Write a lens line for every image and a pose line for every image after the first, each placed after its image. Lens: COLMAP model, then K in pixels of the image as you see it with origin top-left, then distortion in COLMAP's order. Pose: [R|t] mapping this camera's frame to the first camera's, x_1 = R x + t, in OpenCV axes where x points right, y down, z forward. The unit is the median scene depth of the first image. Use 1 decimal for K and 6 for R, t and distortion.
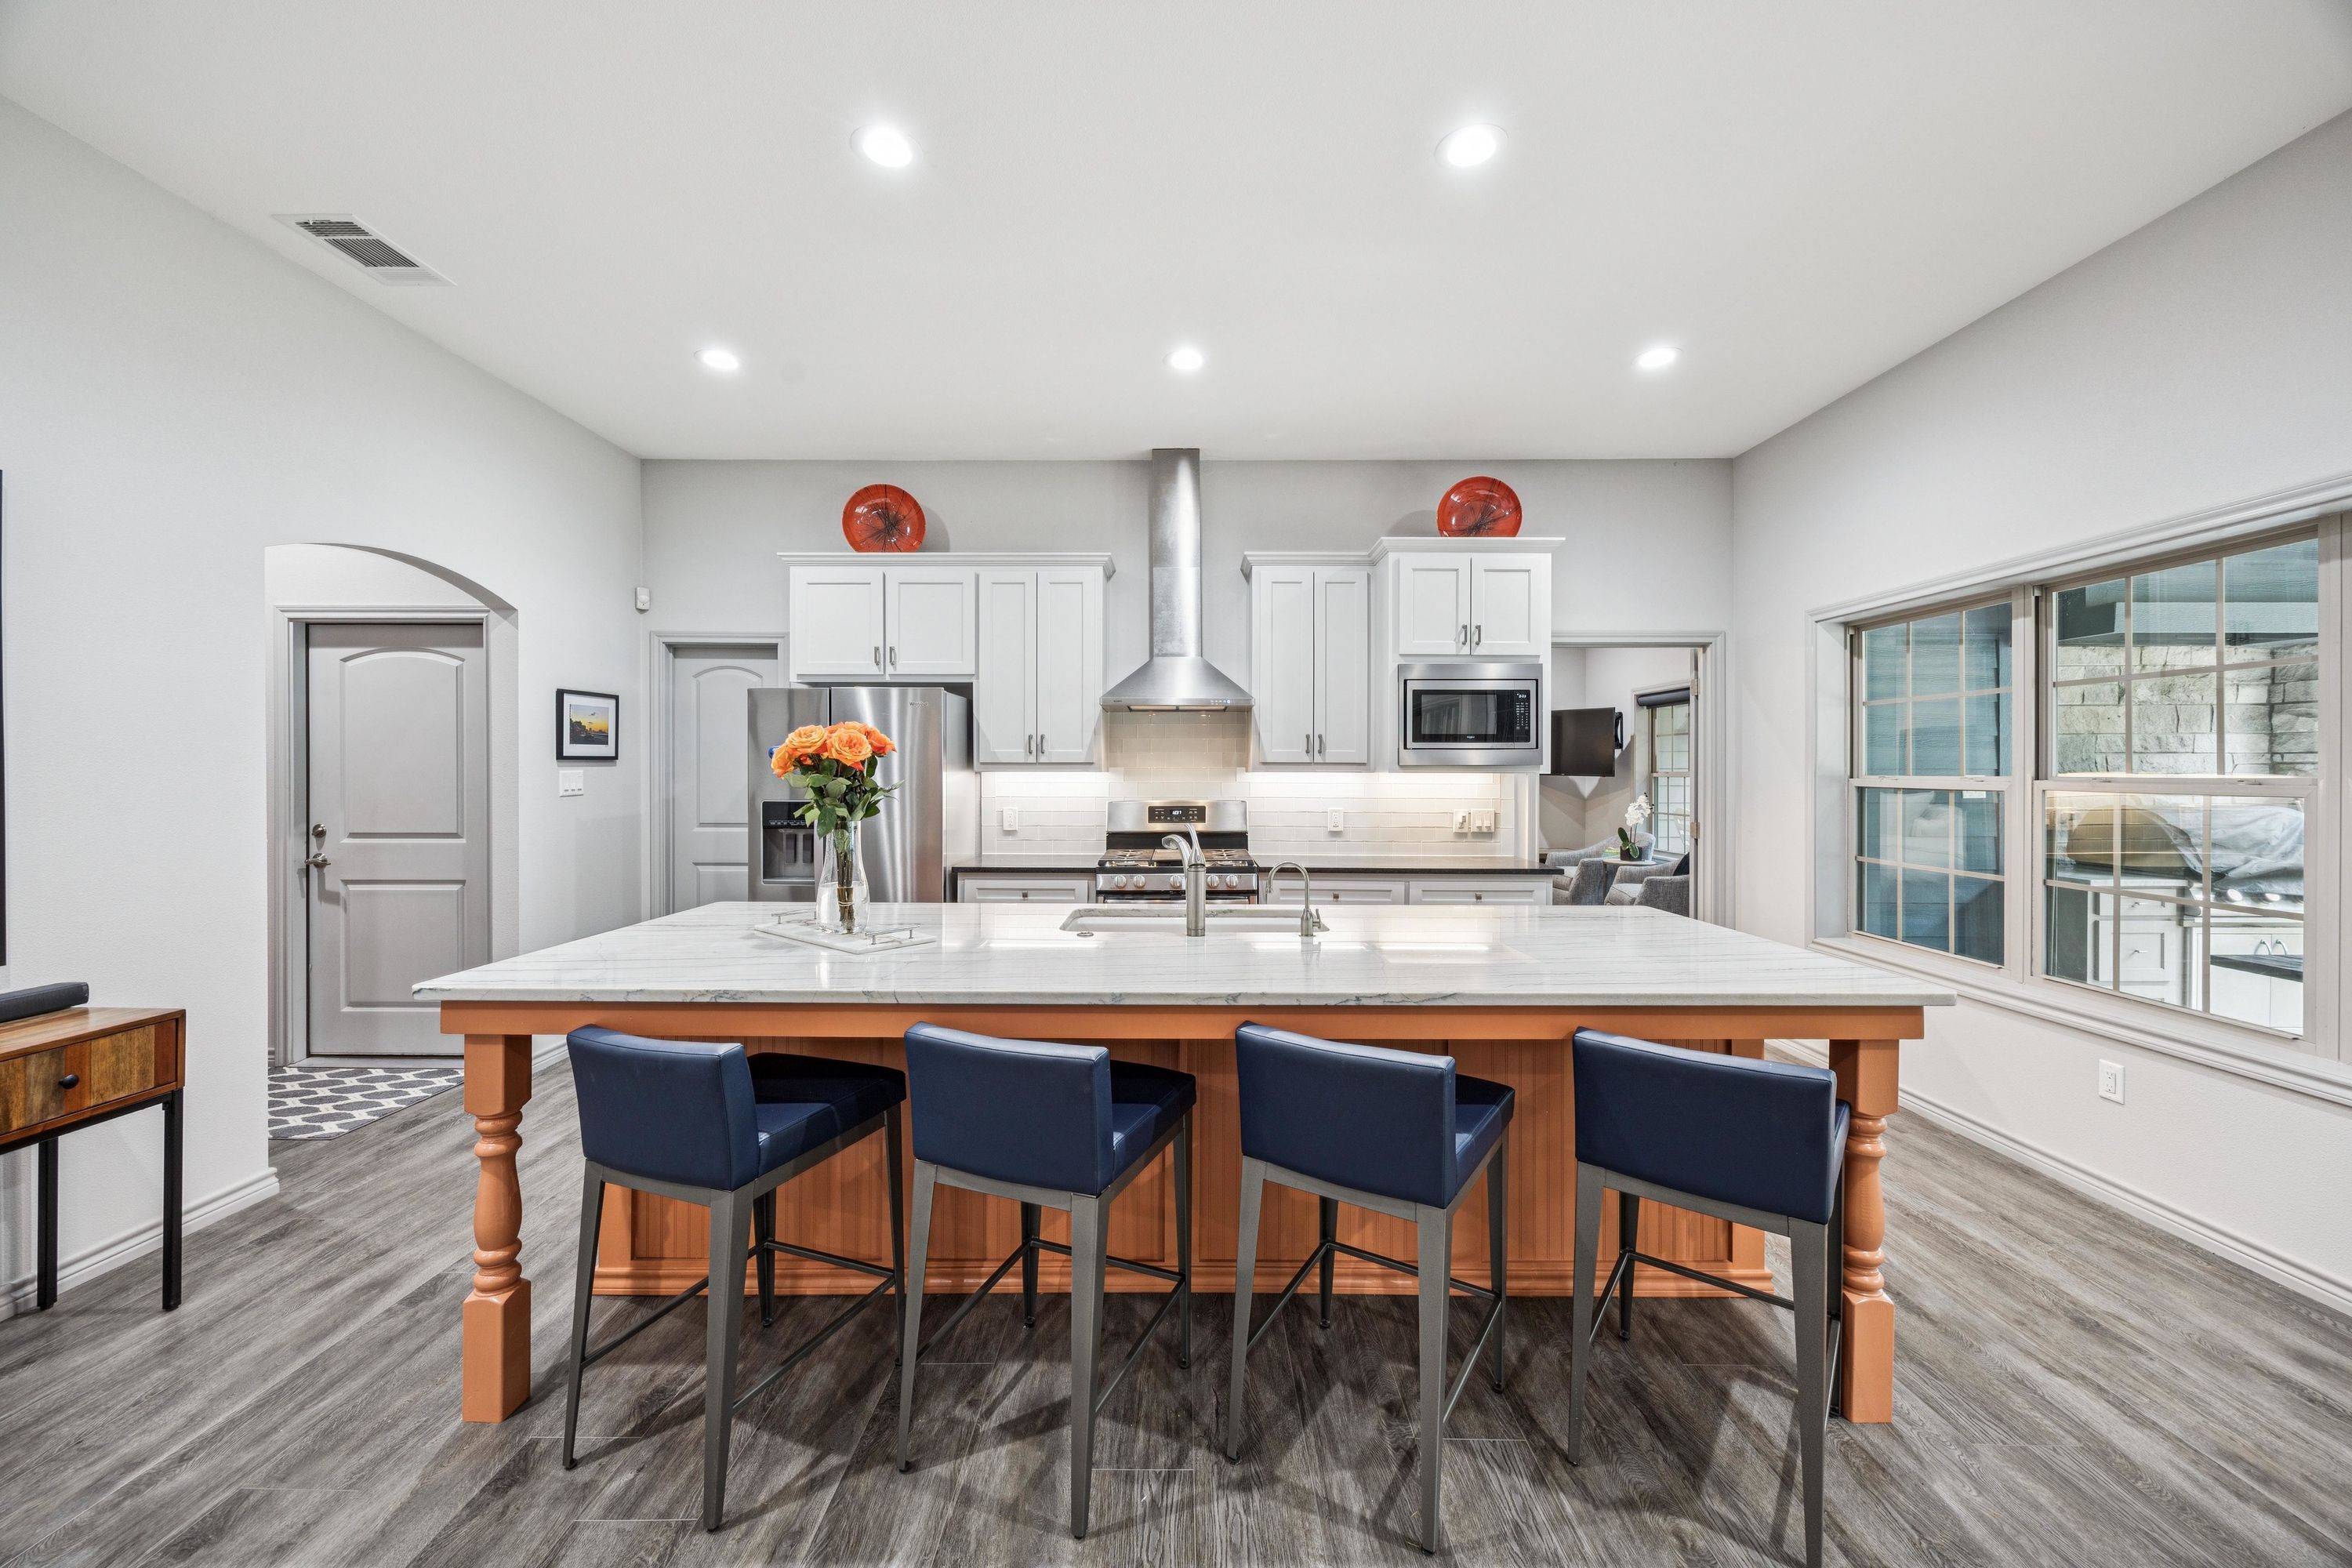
lens RADIAL K [[904.2, 0, 1180.3], [0, 904.2, 779.1], [0, 0, 1]] dist [-0.001950, -0.000505]
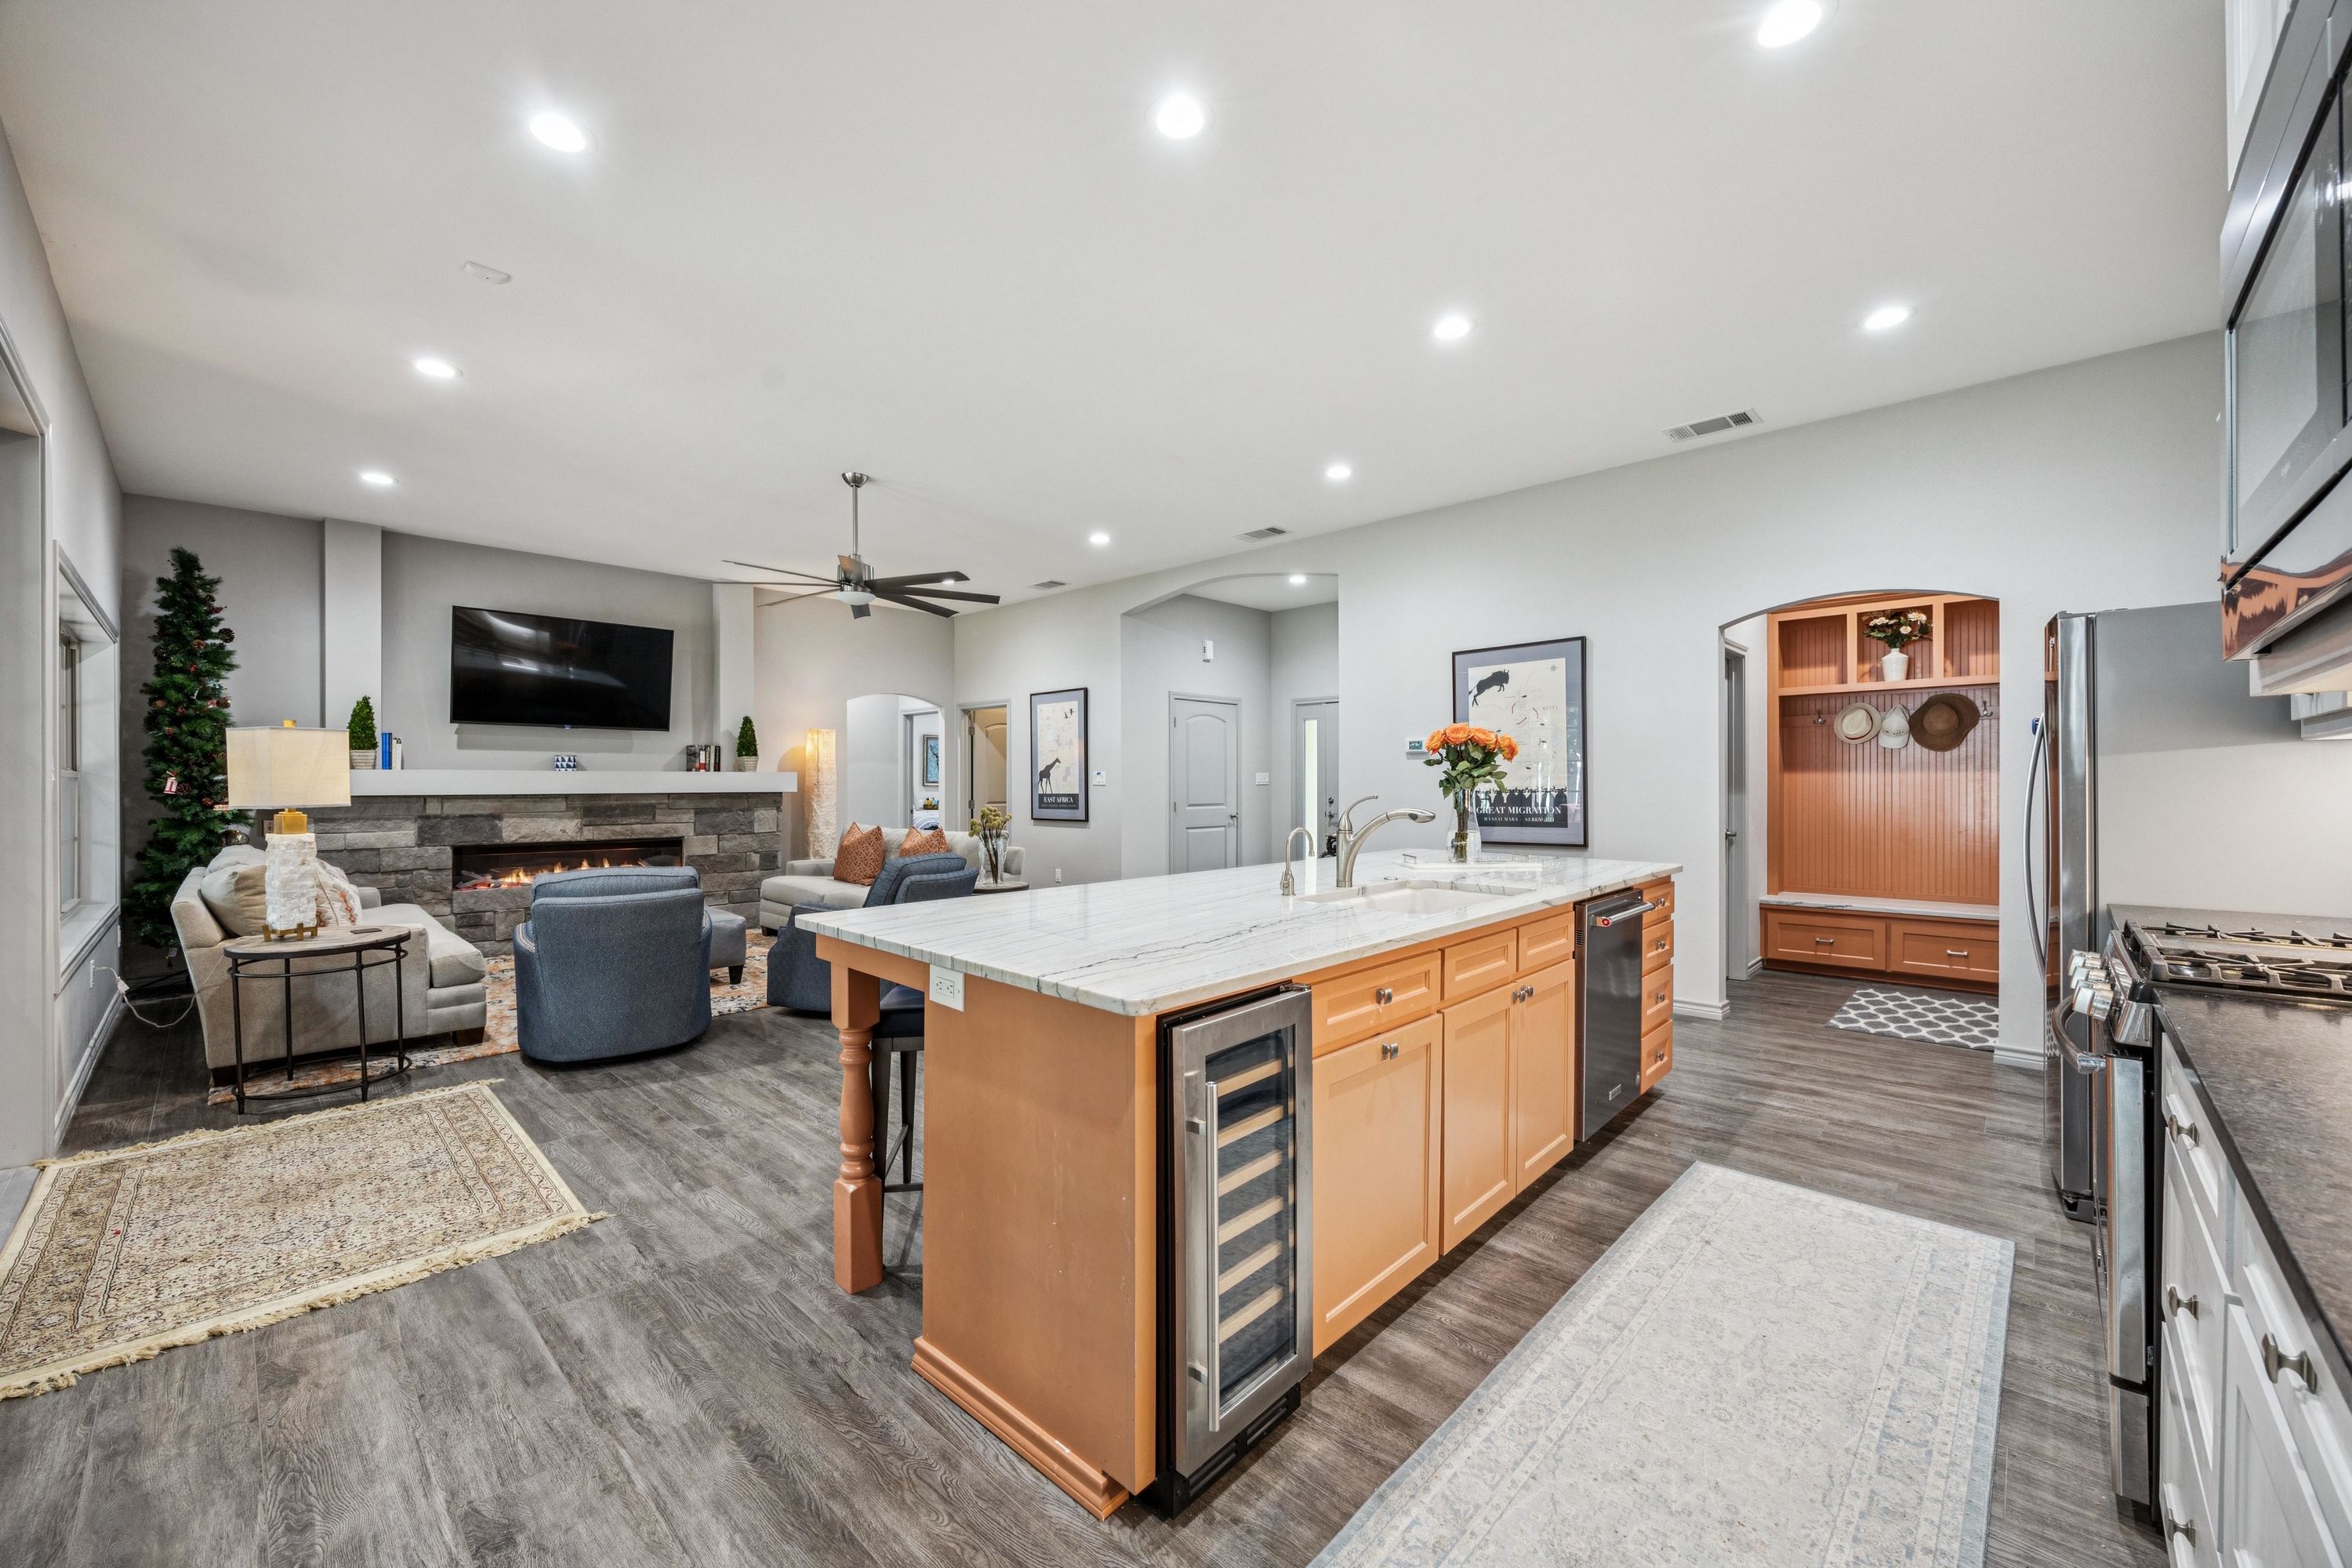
lens RADIAL K [[904.2, 0, 1170.5], [0, 904.2, 785.3], [0, 0, 1]] dist [-0.001950, -0.000505]
pose [[-0.685462, 0.000464, -0.728108, 0.572039], [-0.007377, 0.999944, 0.007582, 0.015962], [0.728071, 0.010568, -0.685421, 0.901454]]
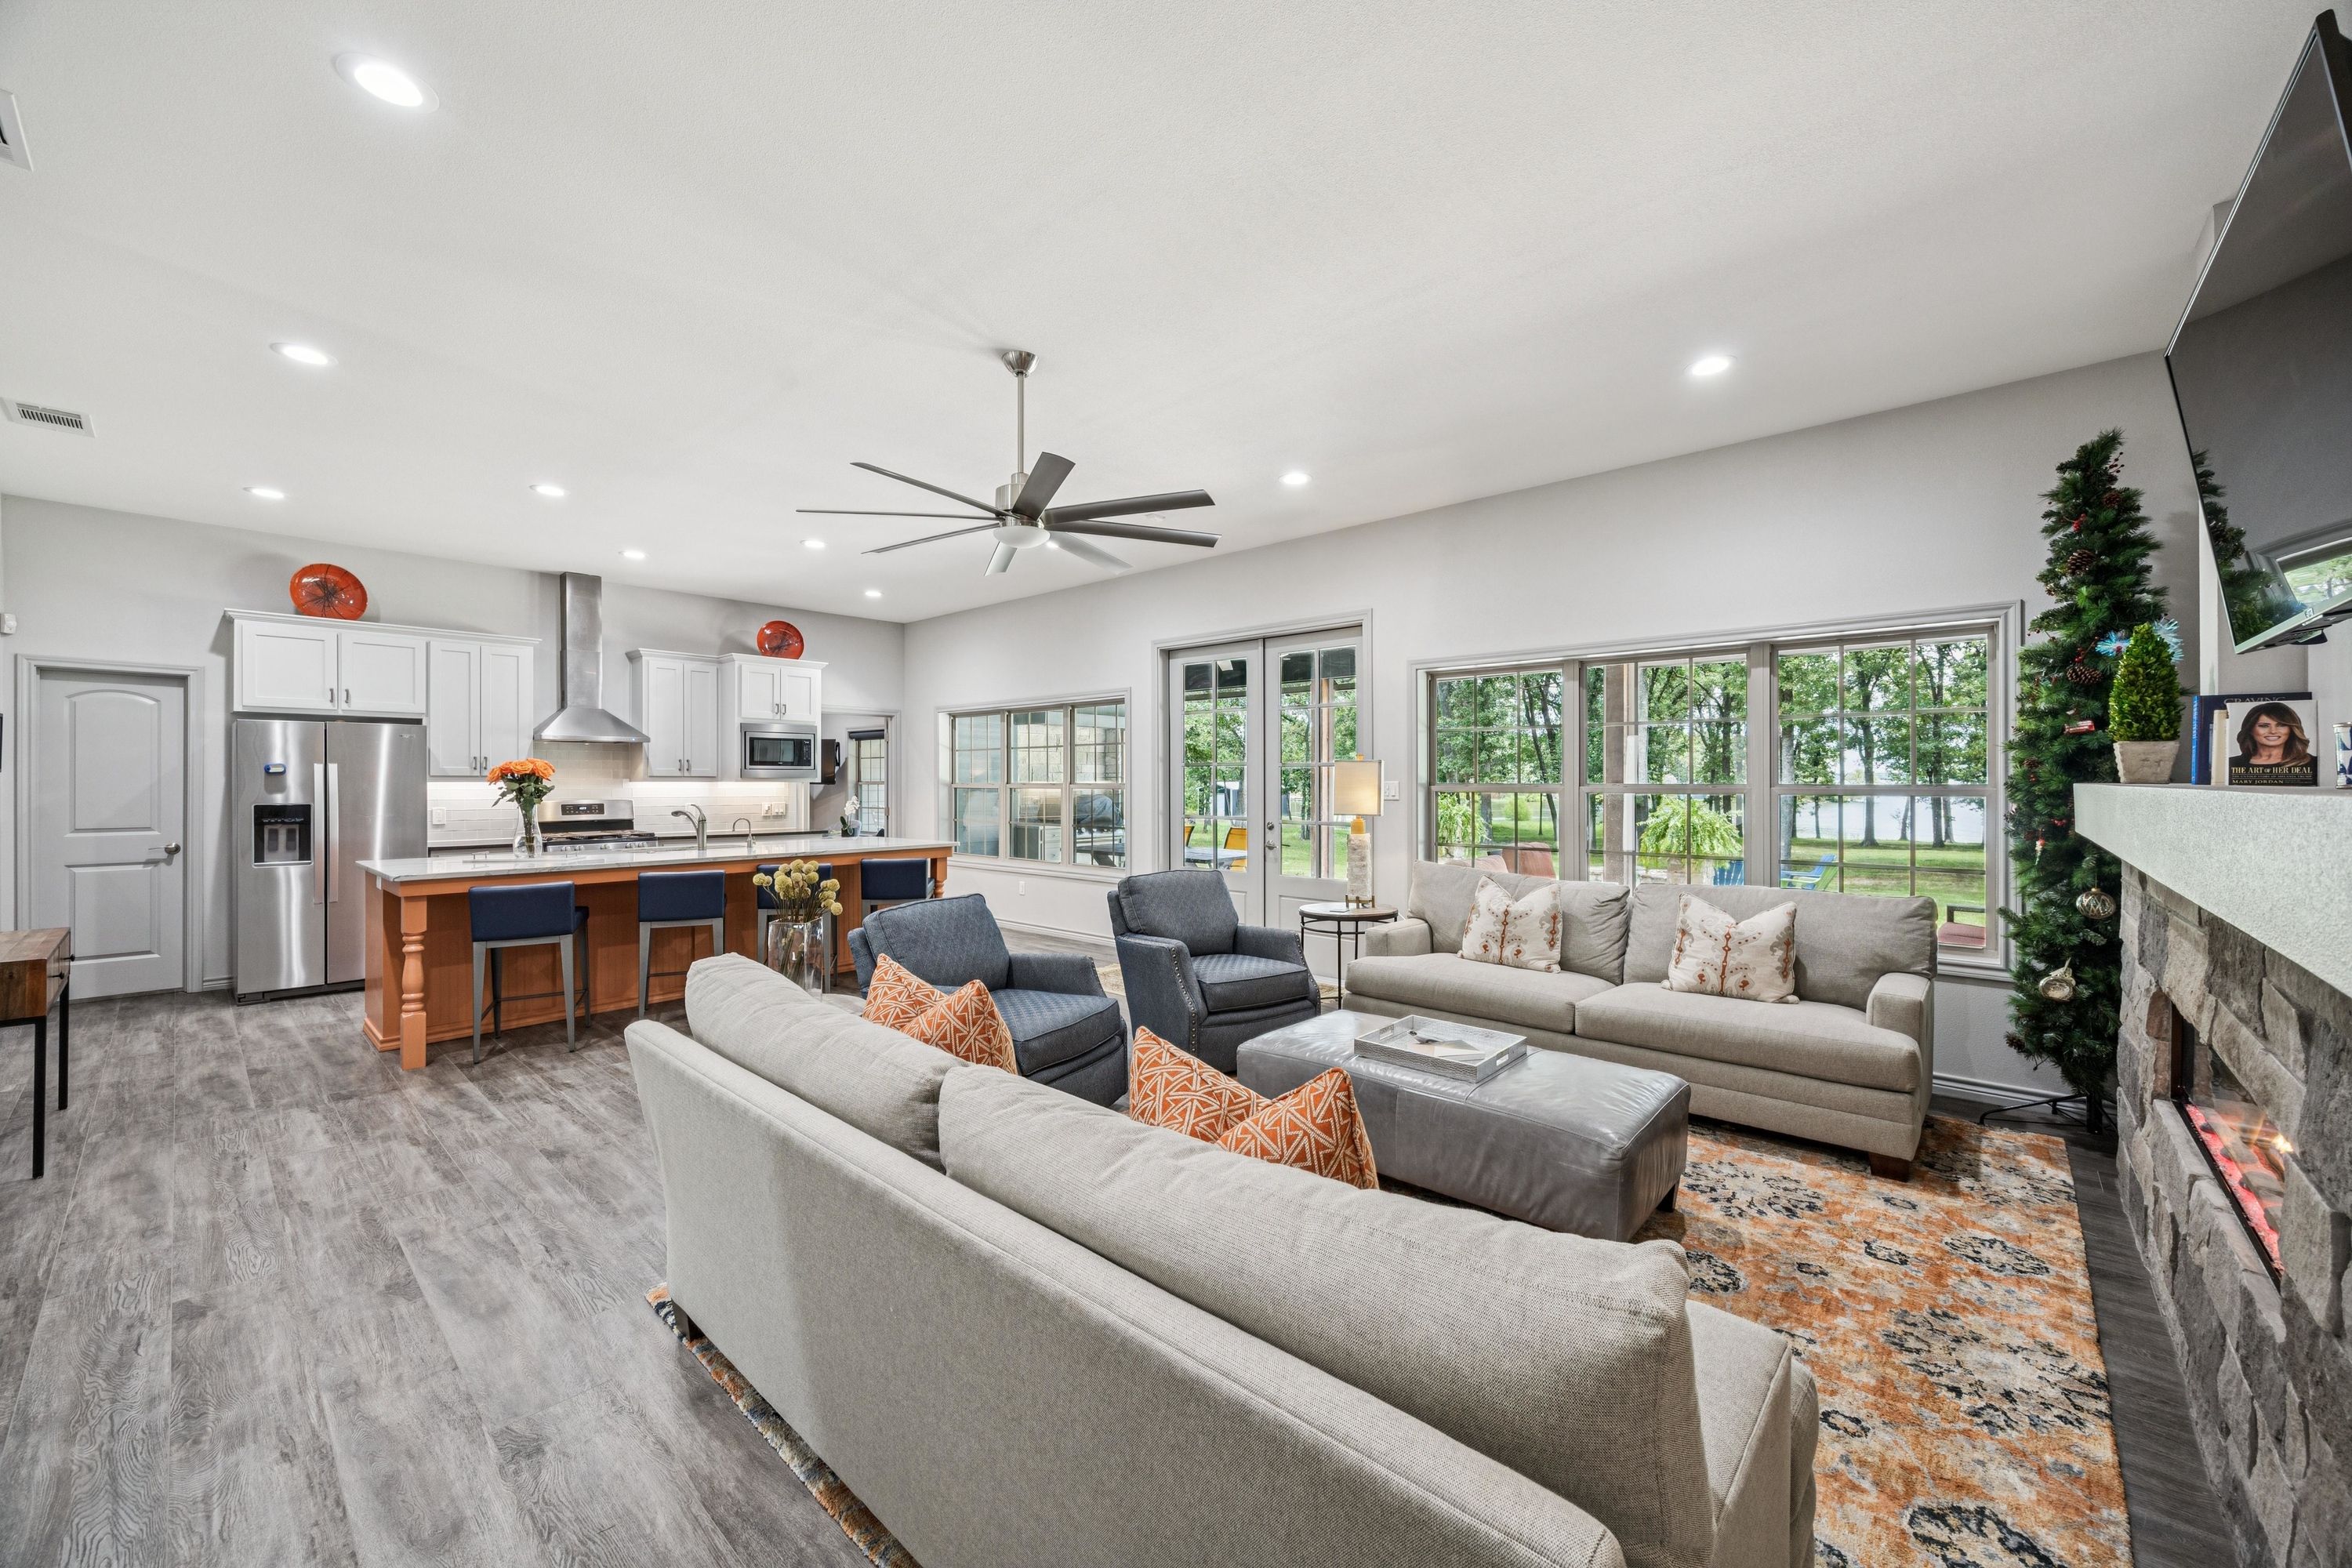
lens RADIAL K [[904.2, 0, 1178.6], [0, 904.2, 785.6], [0, 0, 1]] dist [-0.001950, -0.000505]
pose [[0.665510, -0.005898, 0.746366, -0.502624], [0.008273, 0.999966, 0.000526, 0.006221], [-0.746343, 0.005825, 0.665536, -0.824978]]
